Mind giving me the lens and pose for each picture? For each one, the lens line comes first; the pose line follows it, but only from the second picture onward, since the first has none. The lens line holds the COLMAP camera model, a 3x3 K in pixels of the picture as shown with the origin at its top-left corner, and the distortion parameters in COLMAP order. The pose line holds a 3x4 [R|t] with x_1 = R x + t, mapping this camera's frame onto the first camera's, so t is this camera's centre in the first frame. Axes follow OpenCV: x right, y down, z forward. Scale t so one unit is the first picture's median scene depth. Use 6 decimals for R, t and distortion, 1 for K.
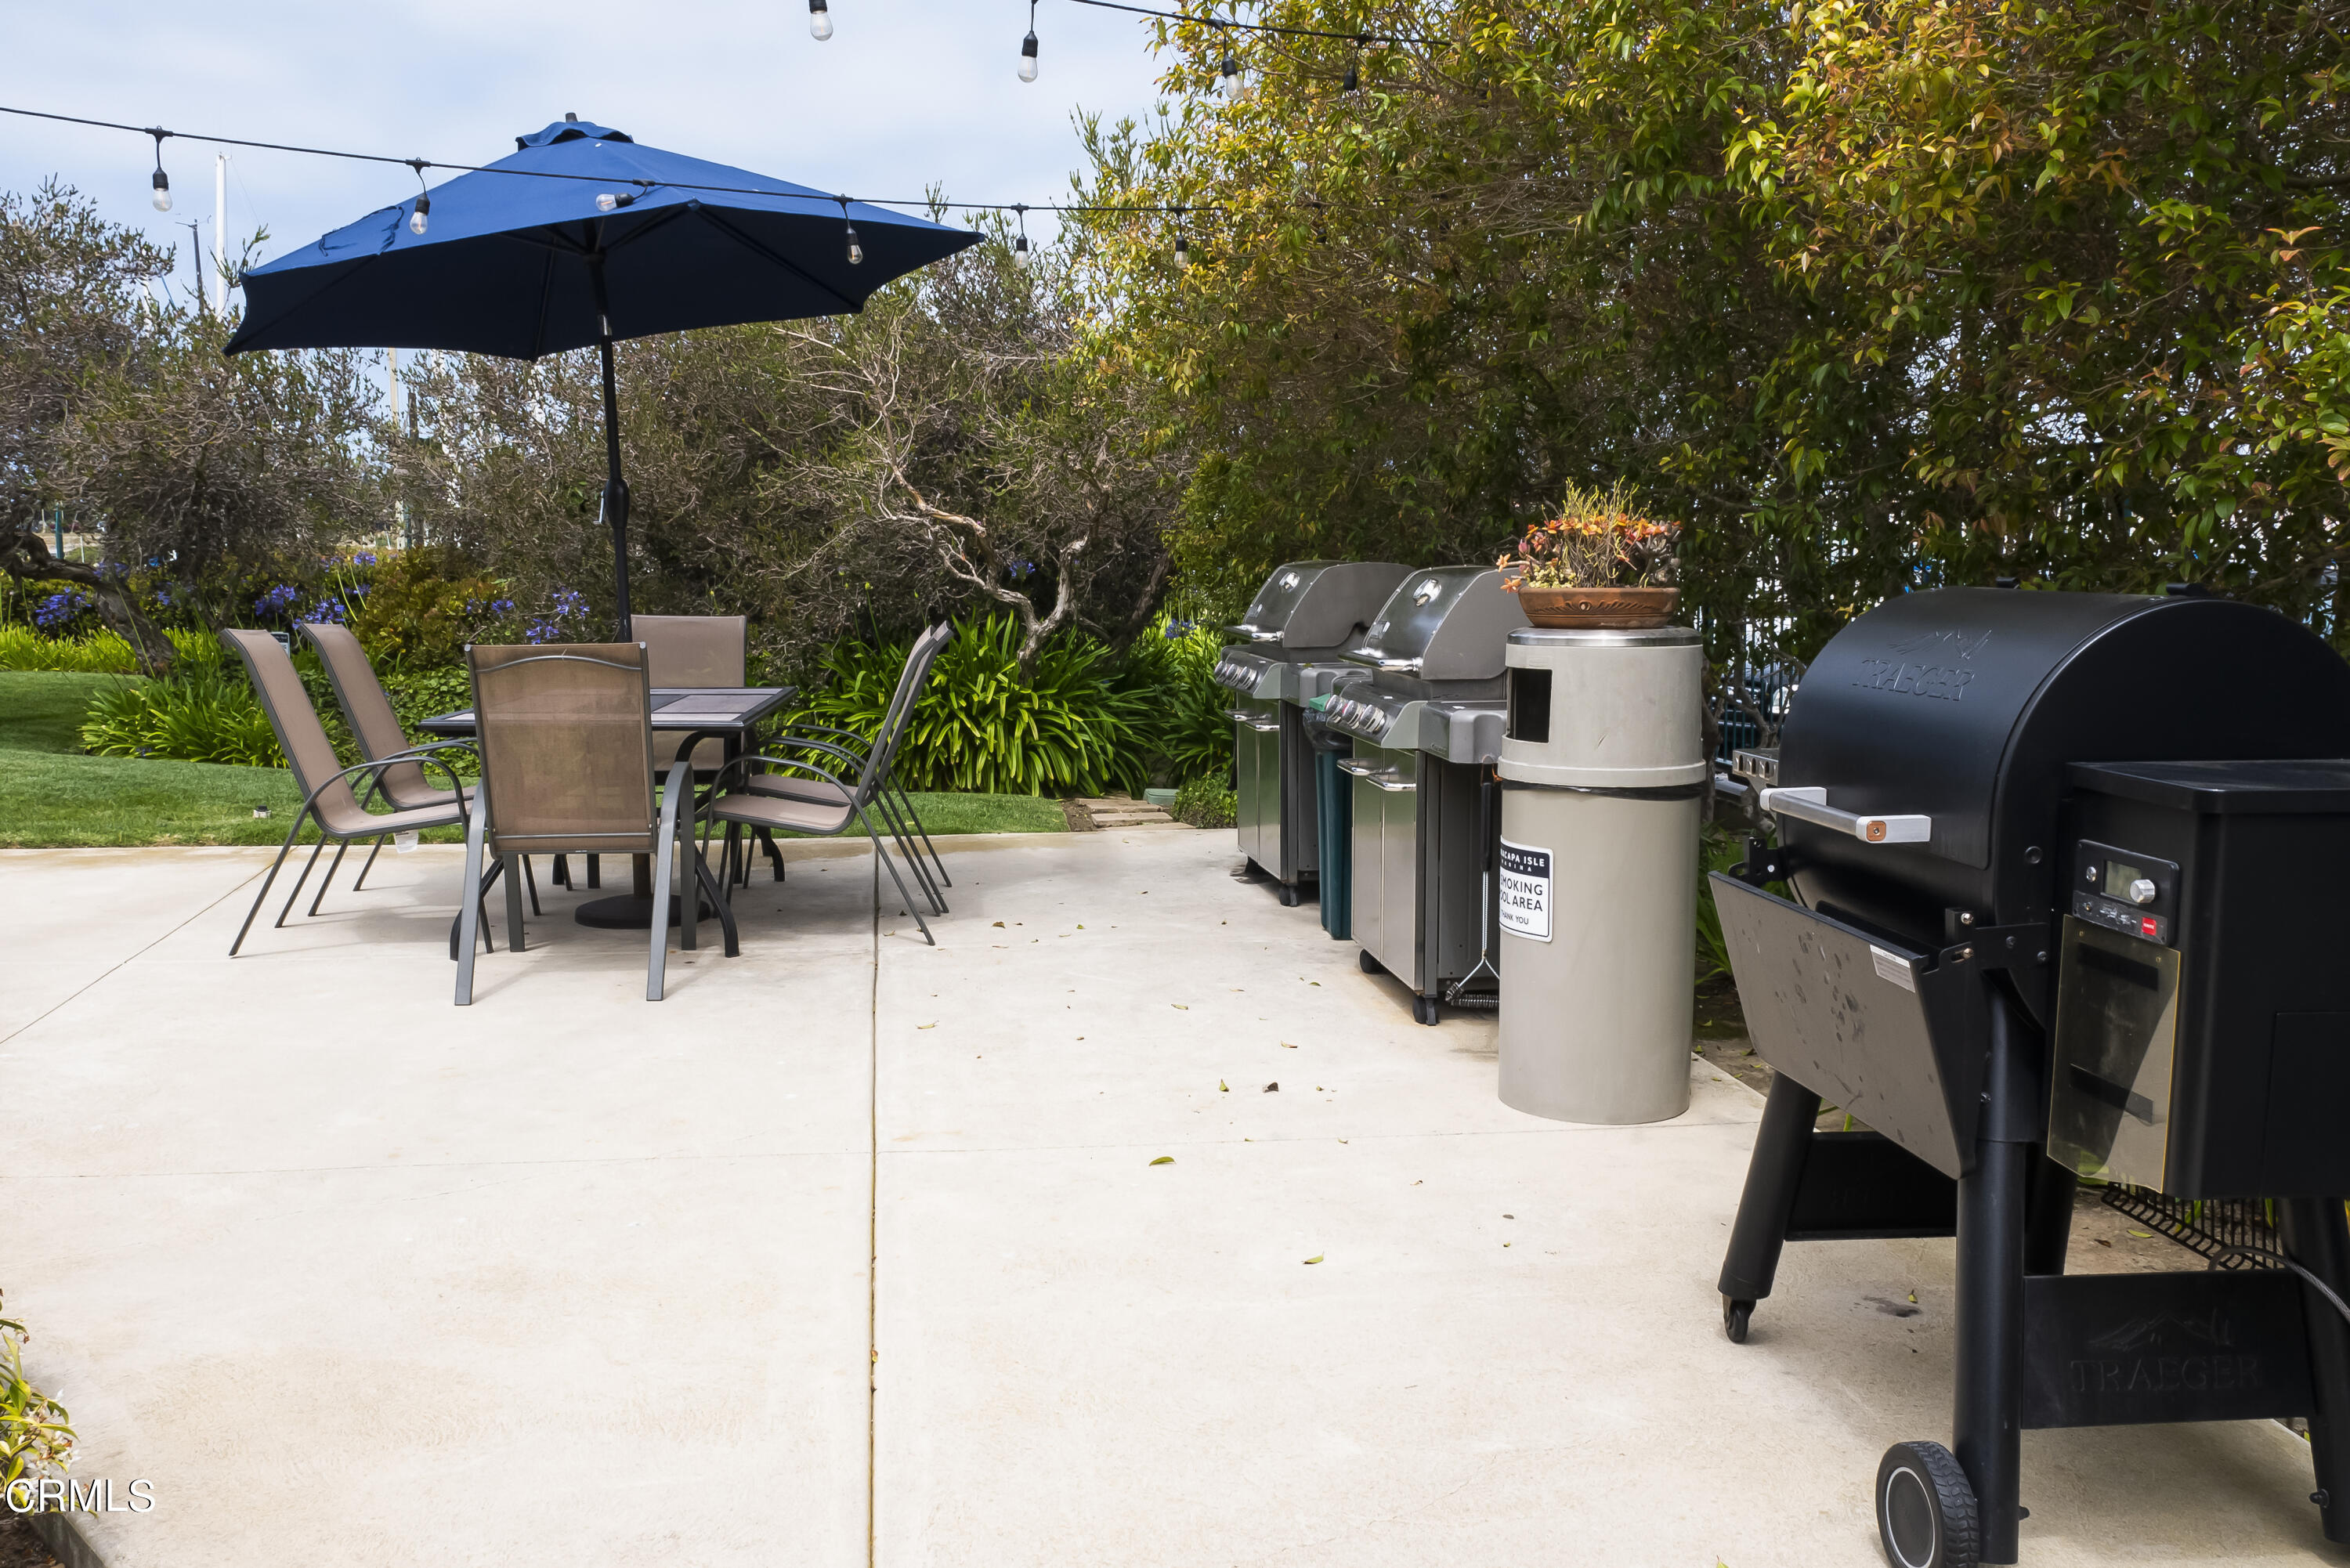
lens RADIAL K [[2040.8, 0, 1171.7], [0, 2040.8, 784.6], [0, 0, 1]] dist [-0.018204, 0.011443]
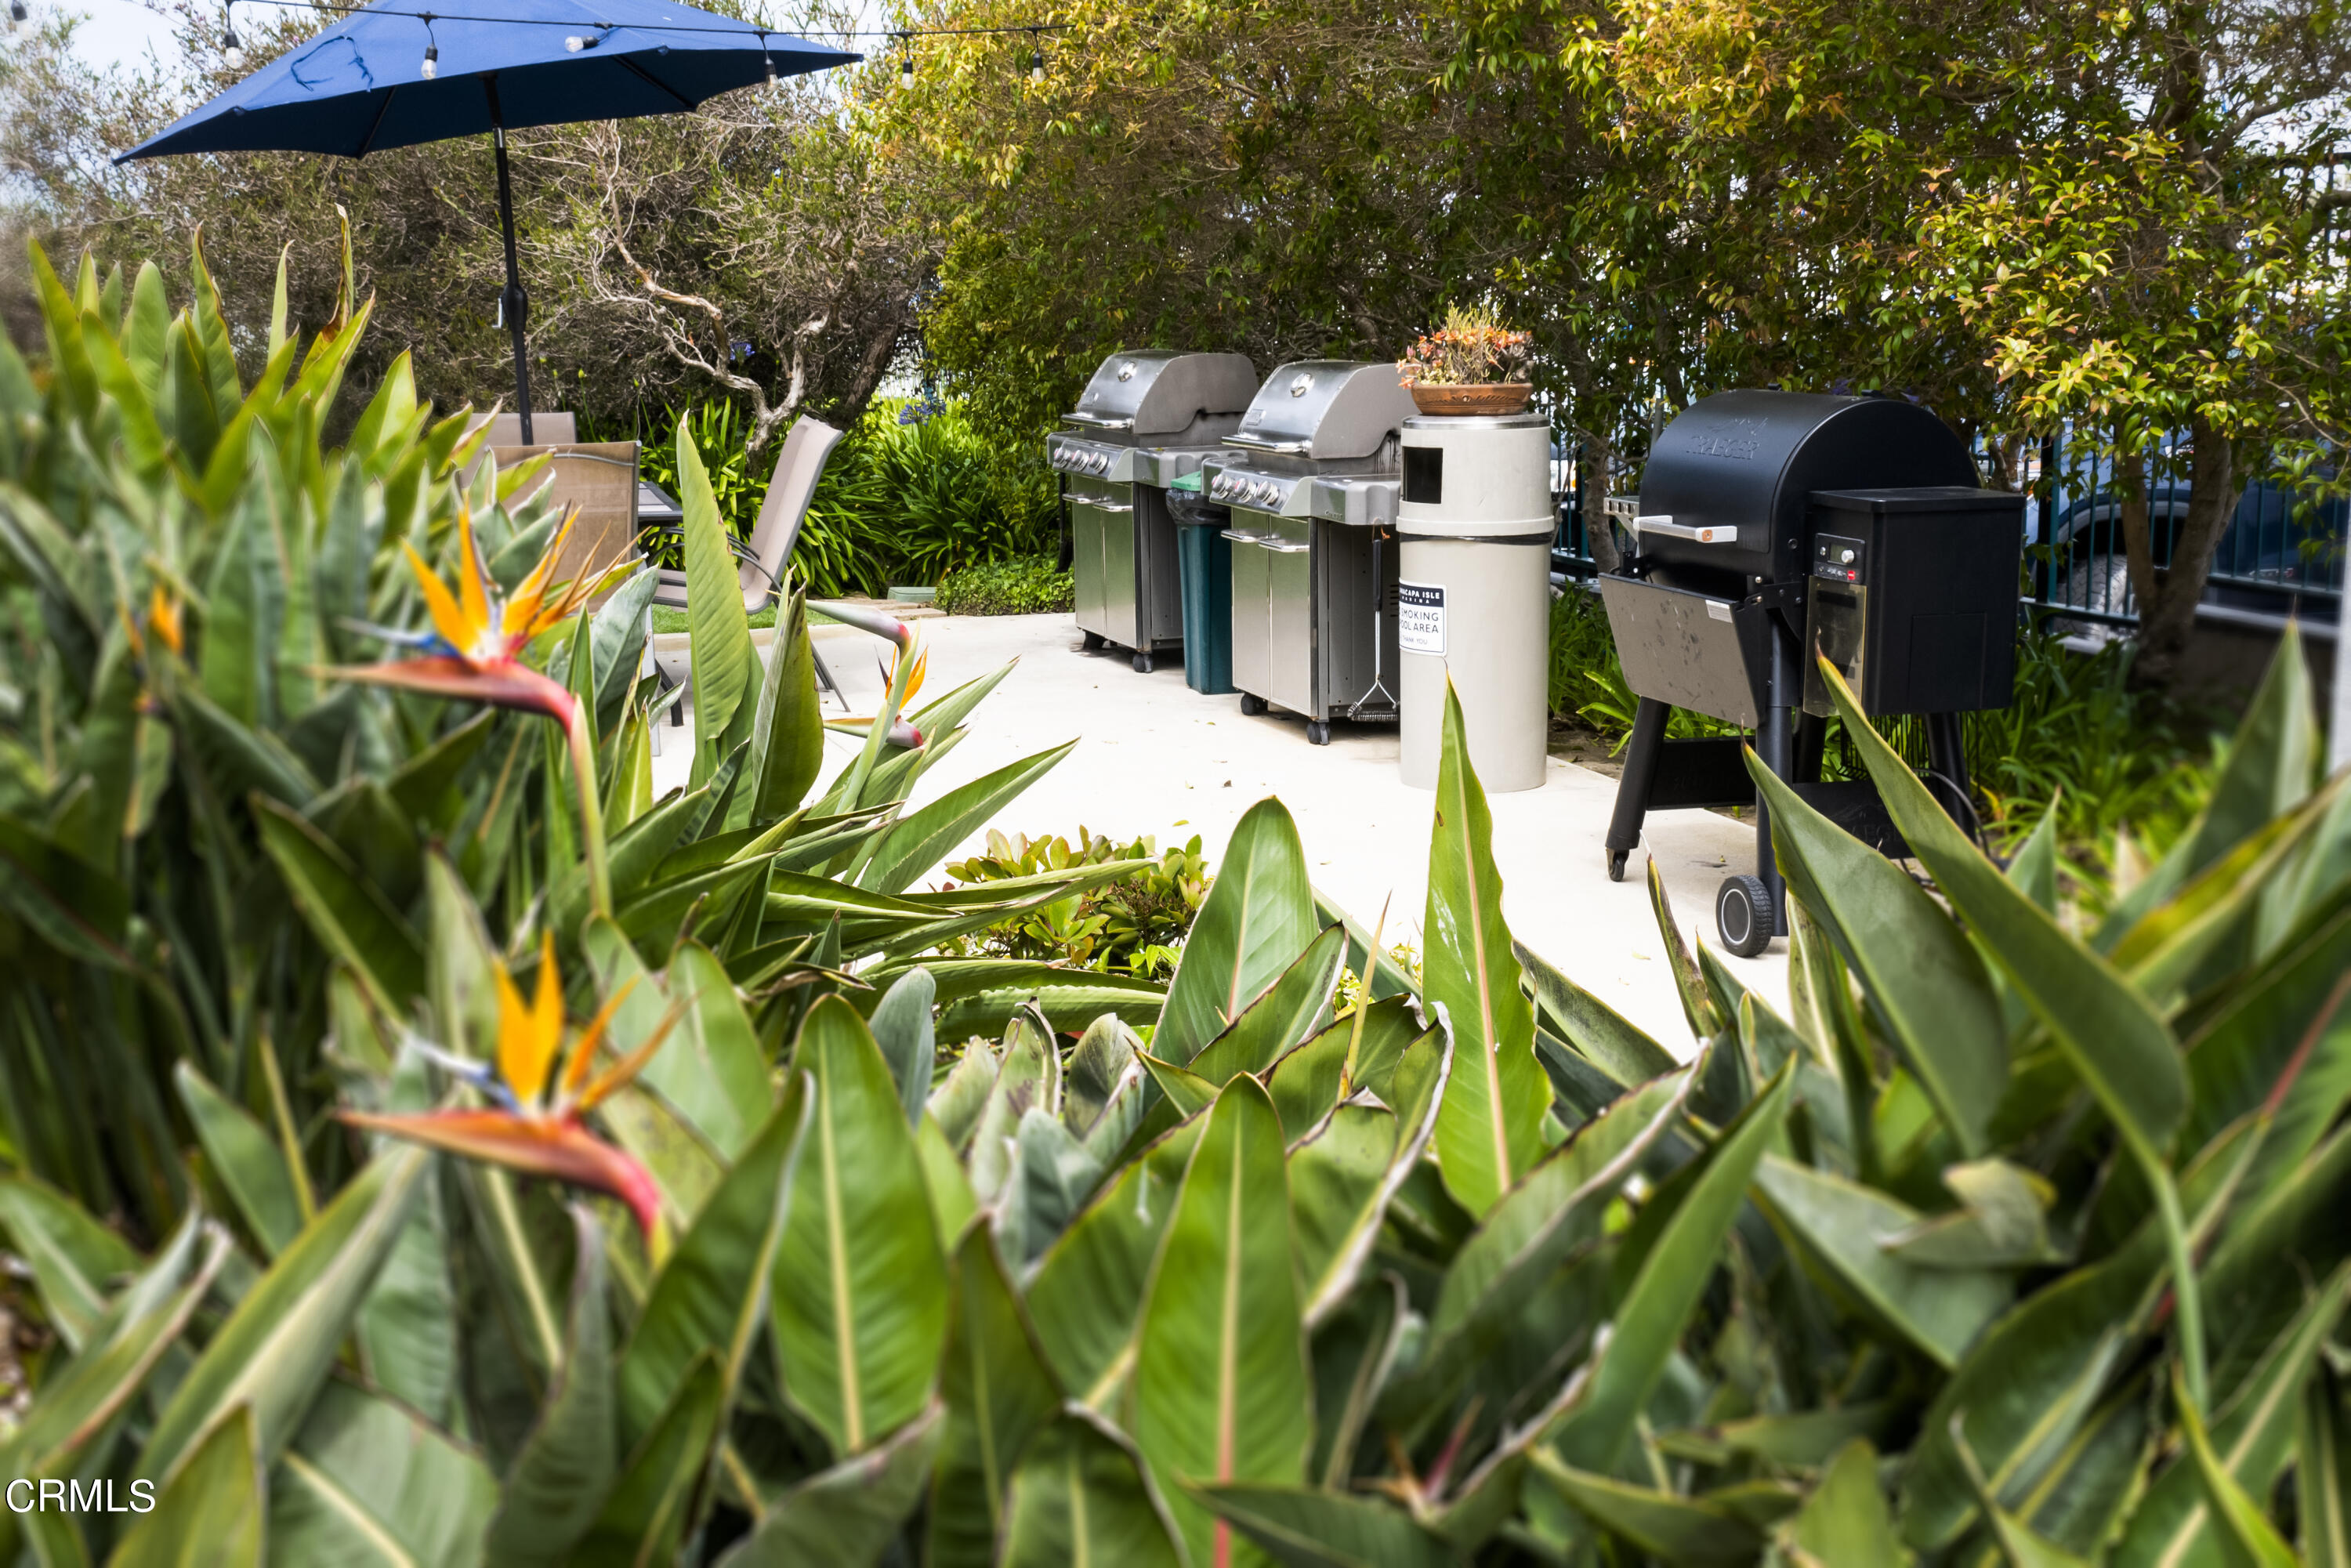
lens RADIAL K [[2794.5, 0, 1177.6], [0, 2794.5, 784.6], [0, 0, 1]] dist [-0.007968, 0.000000]
pose [[0.982267, -0.042732, 0.182552, -0.310603], [0.031703, 0.997515, 0.062916, 0.040409], [-0.184787, -0.056013, 0.981181, -0.726339]]
